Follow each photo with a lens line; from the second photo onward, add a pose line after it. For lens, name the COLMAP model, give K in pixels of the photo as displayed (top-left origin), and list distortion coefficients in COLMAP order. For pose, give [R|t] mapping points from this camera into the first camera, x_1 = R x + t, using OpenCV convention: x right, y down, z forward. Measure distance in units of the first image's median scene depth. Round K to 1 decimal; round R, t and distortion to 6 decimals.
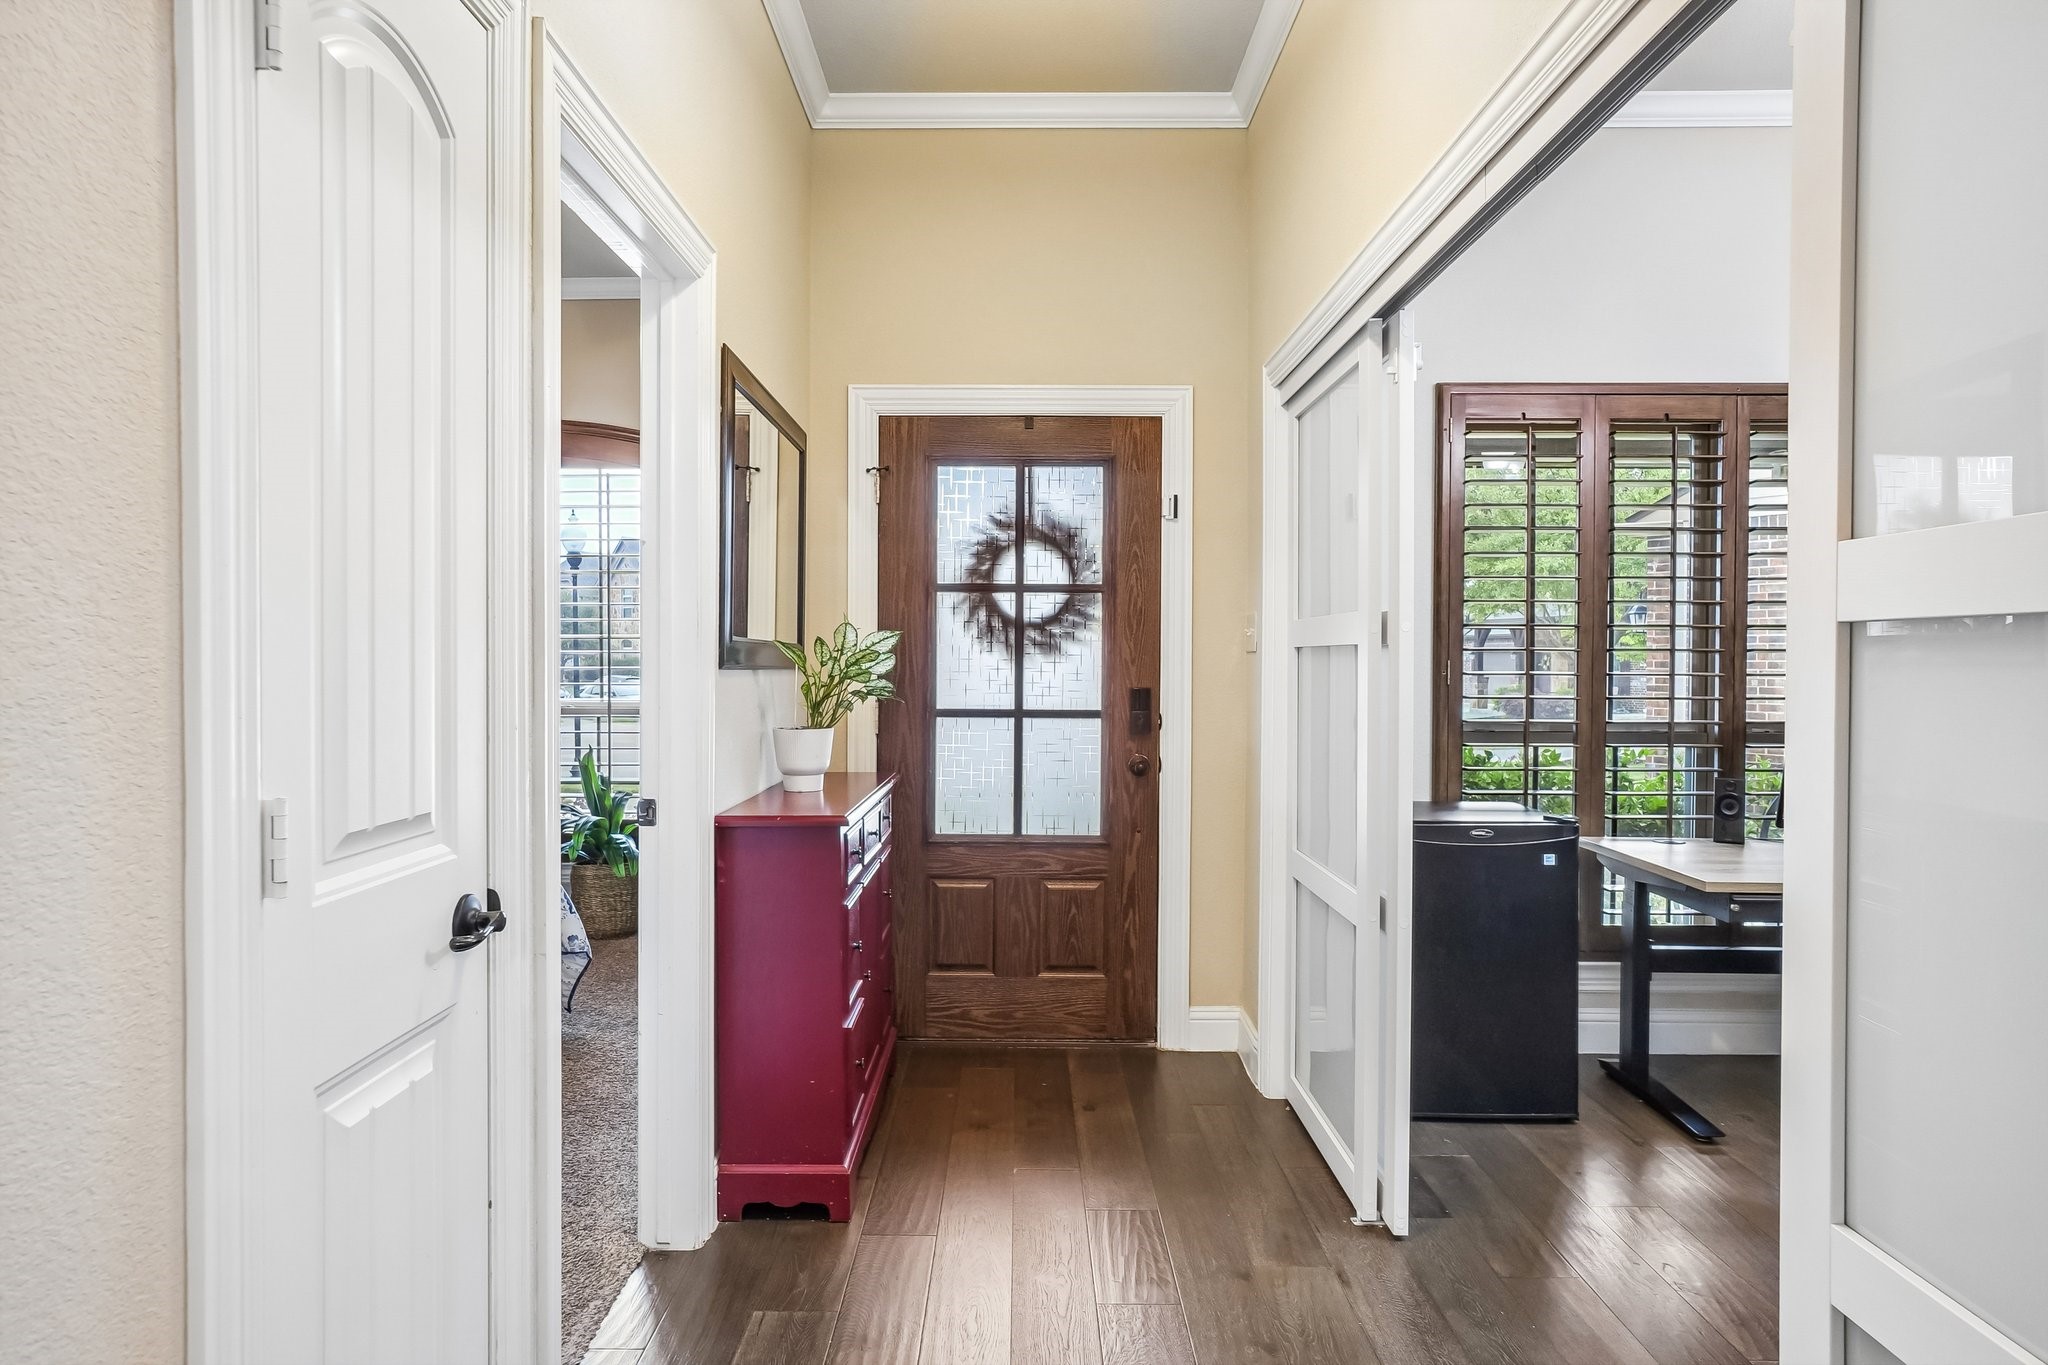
lens RADIAL K [[1188.7, 0, 1024.0], [0, 1188.7, 682.5], [0, 0, 1]] dist [-0.000884, 0.000040]
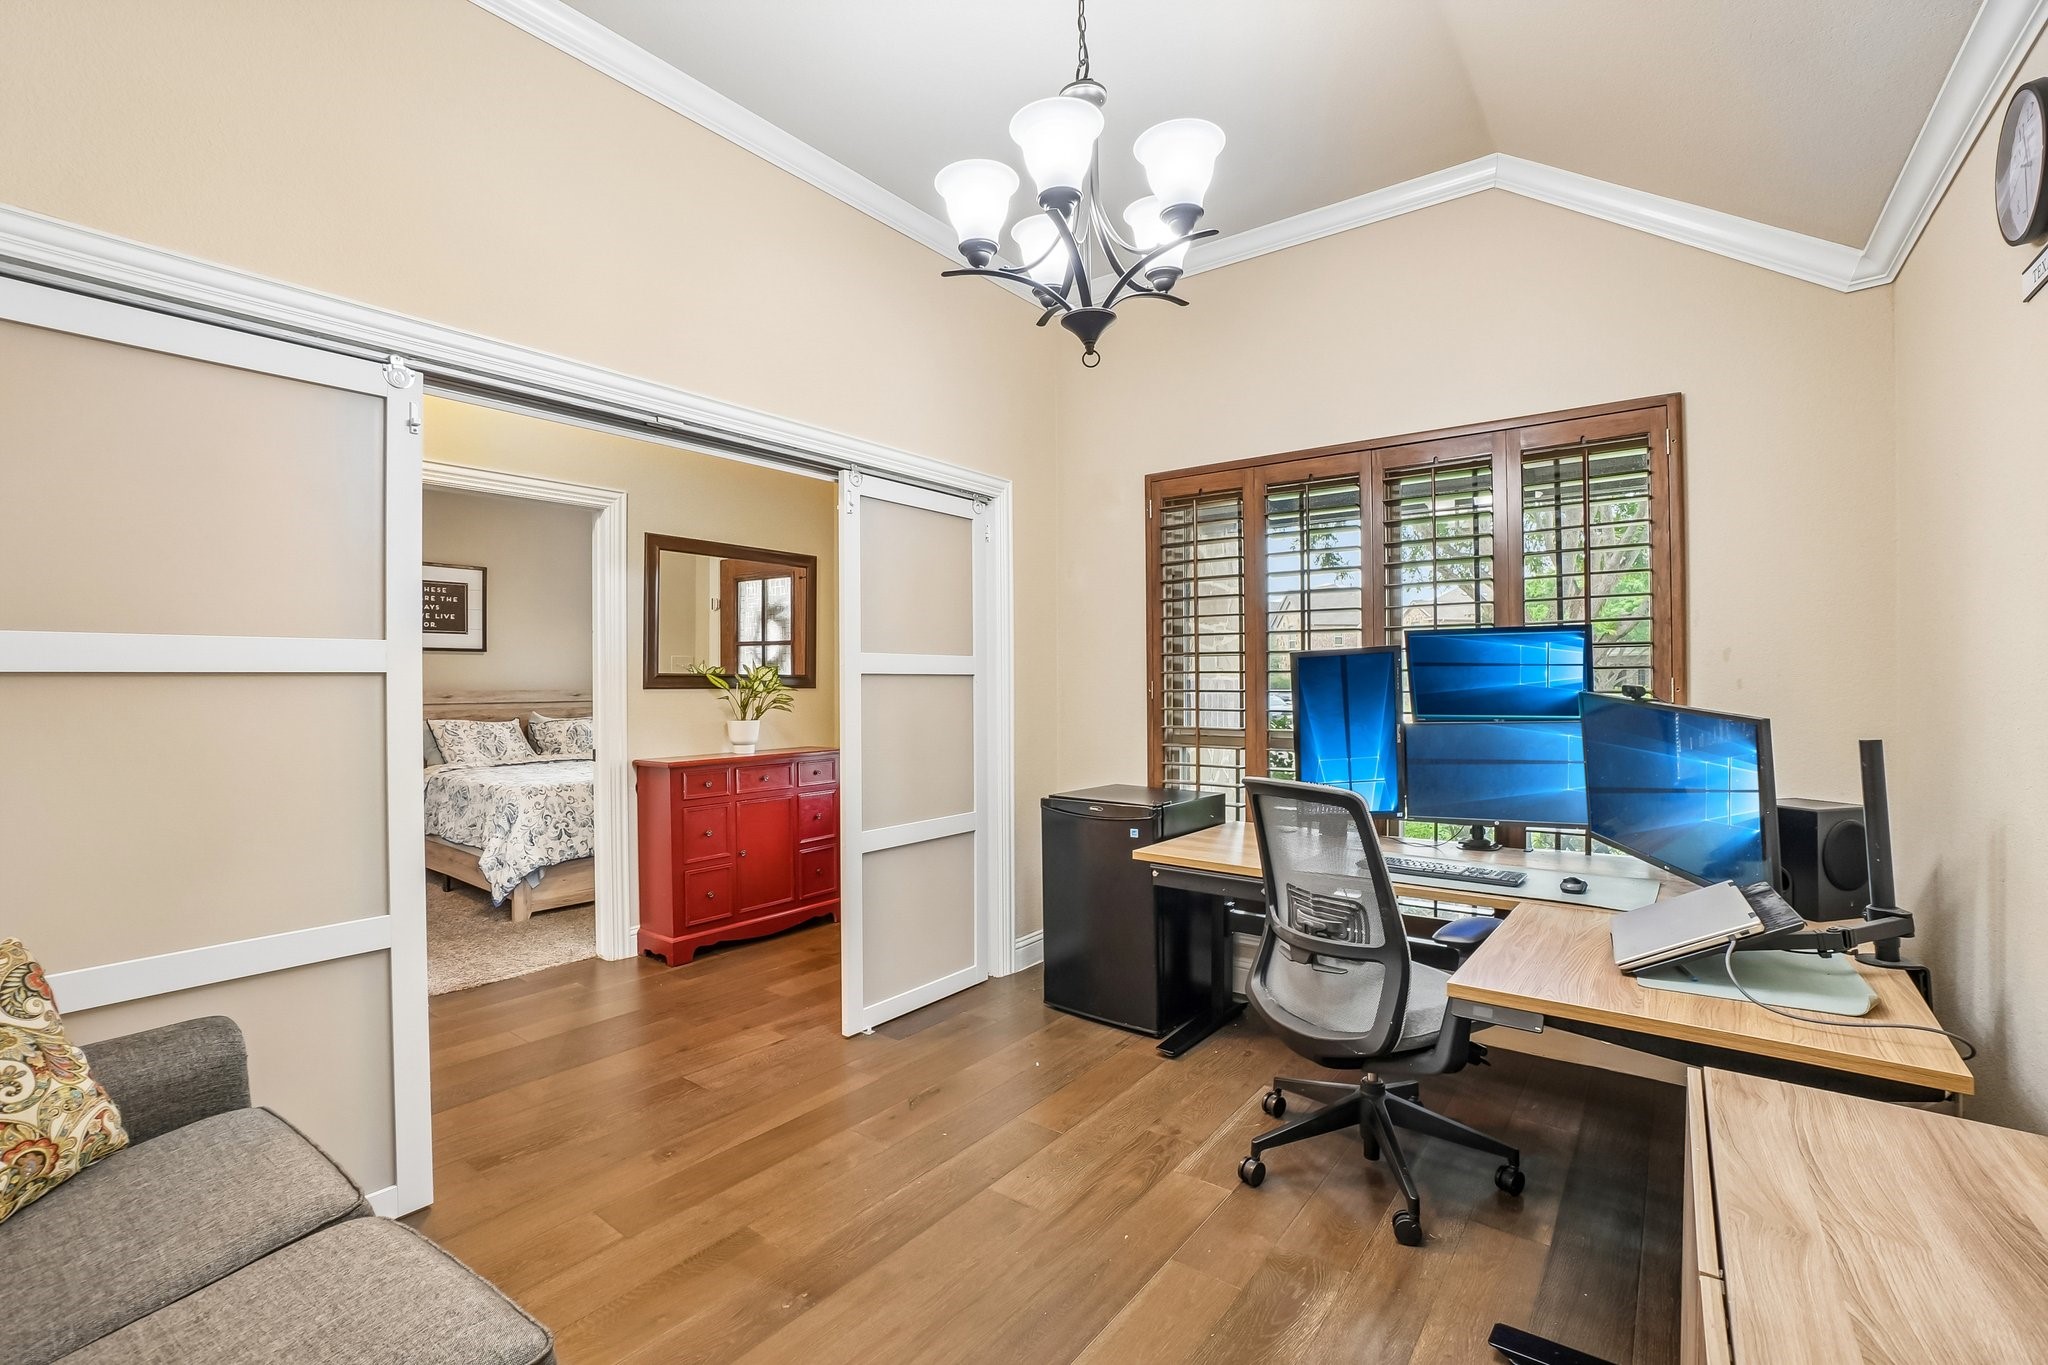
lens RADIAL K [[898.5, 0, 1003.5], [0, 898.5, 679.7], [0, 0, 1]] dist [-0.053294, 0.018115]
pose [[0.801293, -0.009851, -0.598191, 1.102734], [0.001435, 0.999893, -0.014544, -0.007052], [0.598270, 0.010795, 0.801222, 0.124254]]
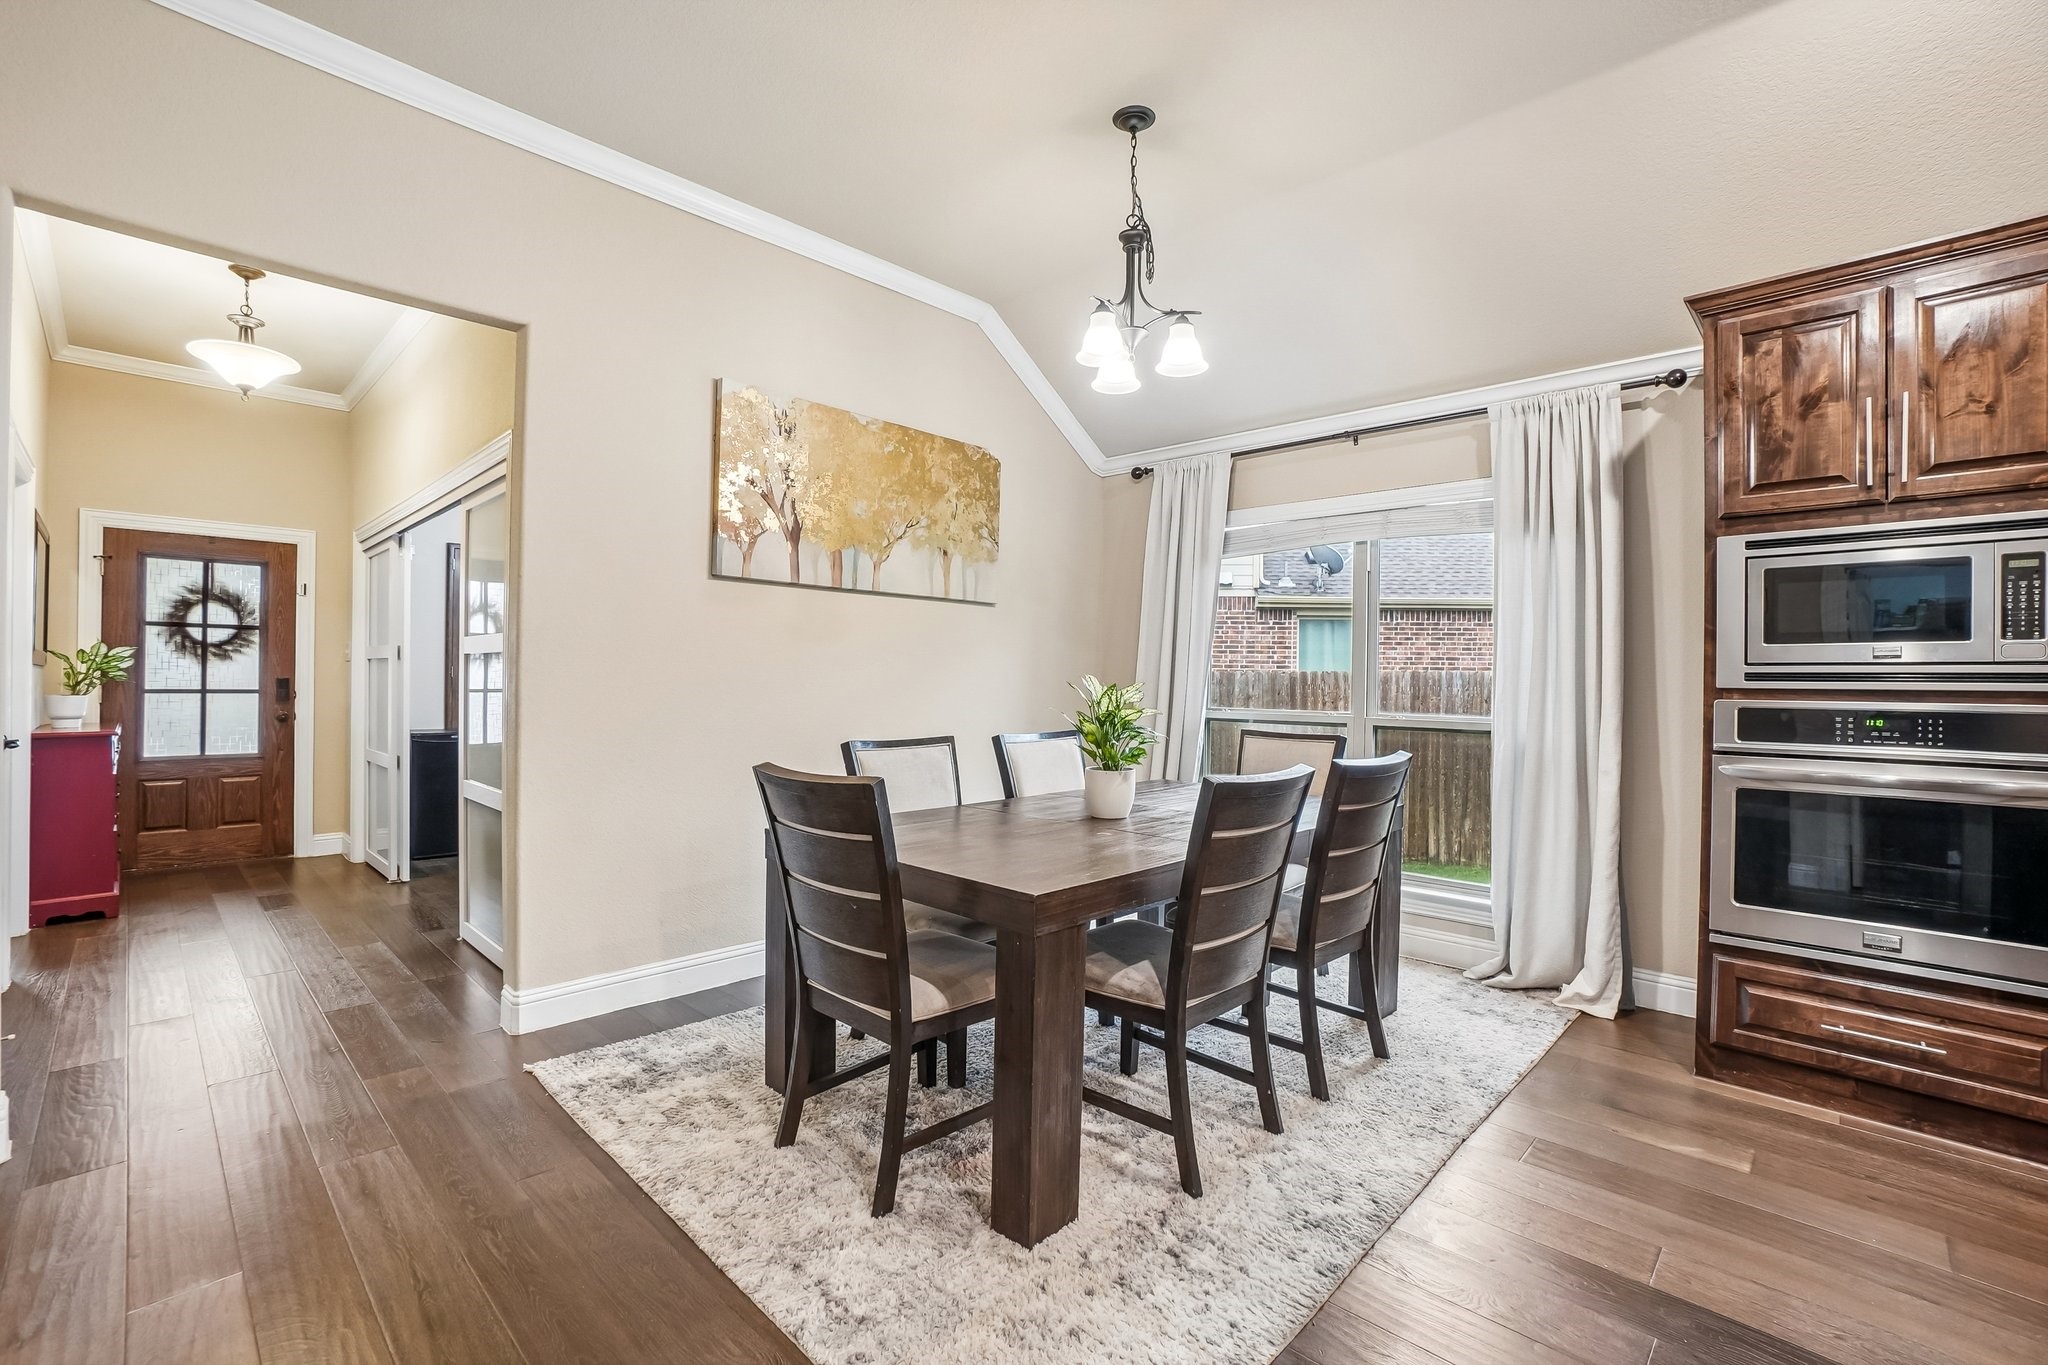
lens RADIAL K [[898.5, 0, 1003.5], [0, 898.5, 679.7], [0, 0, 1]] dist [-0.053294, 0.018115]
pose [[0.705474, 0.003162, 0.708728, -0.087883], [0.005369, 0.999938, -0.009806, 0.027974], [-0.708715, 0.010723, 0.705413, -0.889589]]
